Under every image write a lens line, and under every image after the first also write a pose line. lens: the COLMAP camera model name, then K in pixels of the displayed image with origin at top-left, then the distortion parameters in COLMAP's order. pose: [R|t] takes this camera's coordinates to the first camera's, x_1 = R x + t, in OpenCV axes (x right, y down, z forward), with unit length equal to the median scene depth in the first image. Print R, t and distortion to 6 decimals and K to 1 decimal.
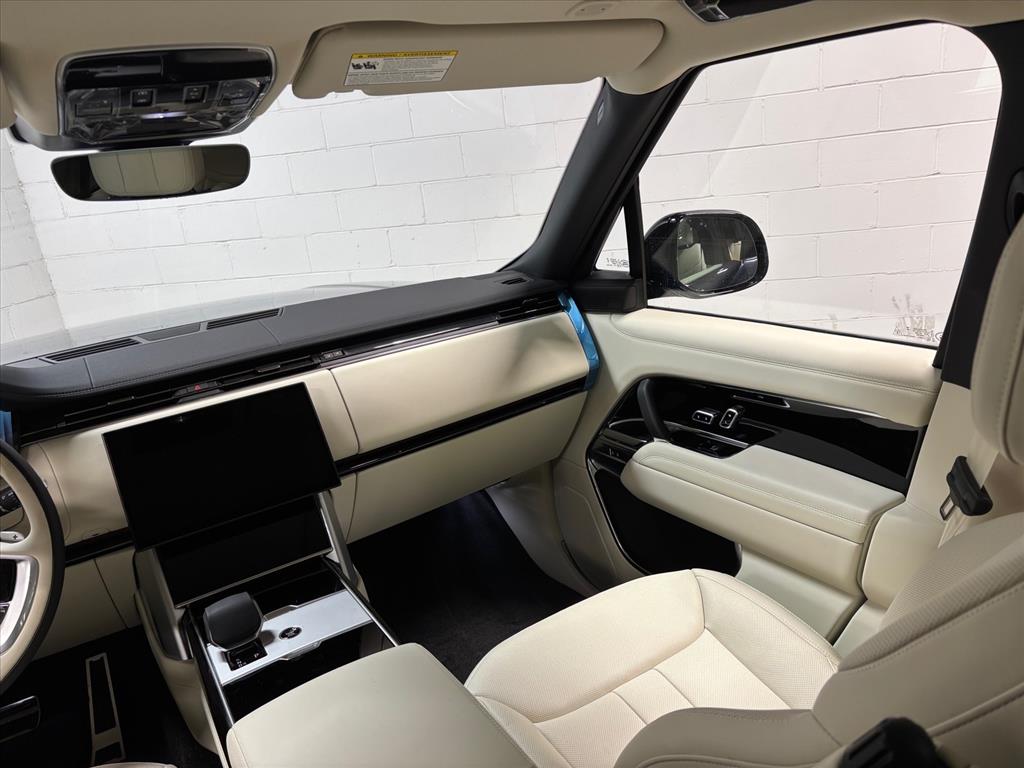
lens RADIAL K [[762.1, 0, 511.5], [0, 762.1, 384.0], [0, 0, 1]] dist [0.056542, -0.056759]
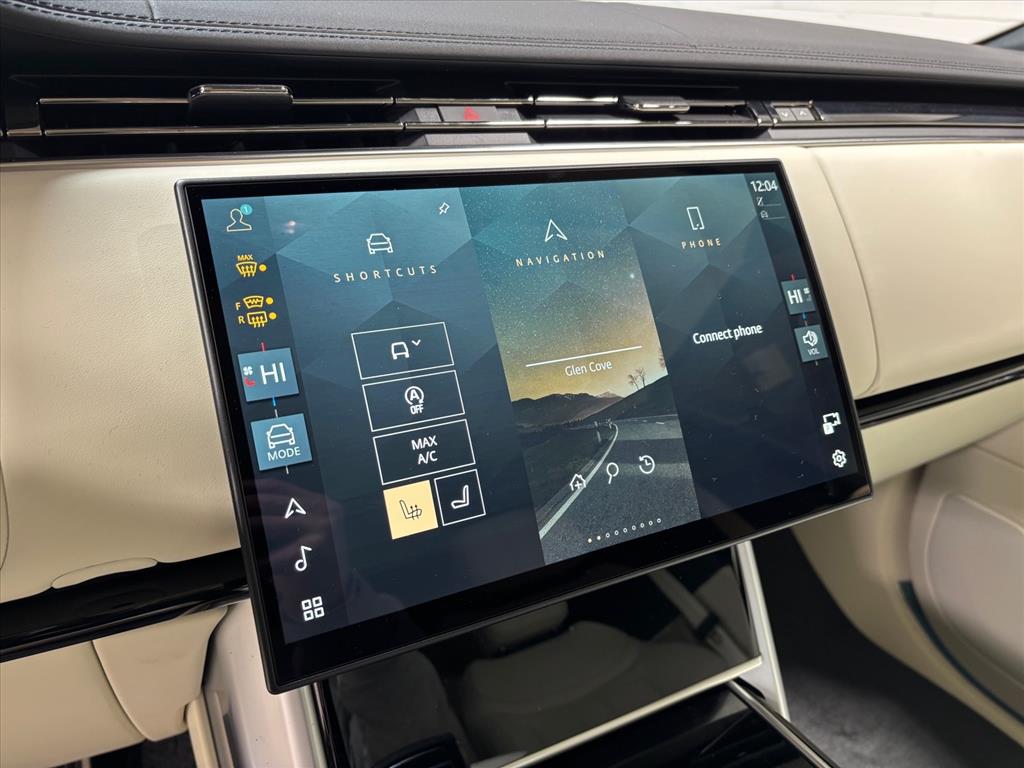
lens RADIAL K [[786.4, 0, 512.0], [0, 786.4, 384.0], [0, 0, 1]] dist [0.002660, 0.000058]
pose [[0.987349, 0.158429, 0.006541, -0.382494], [-0.158352, 0.983057, 0.092321, 0.080686], [0.008196, -0.092189, 0.995708, 0.682461]]
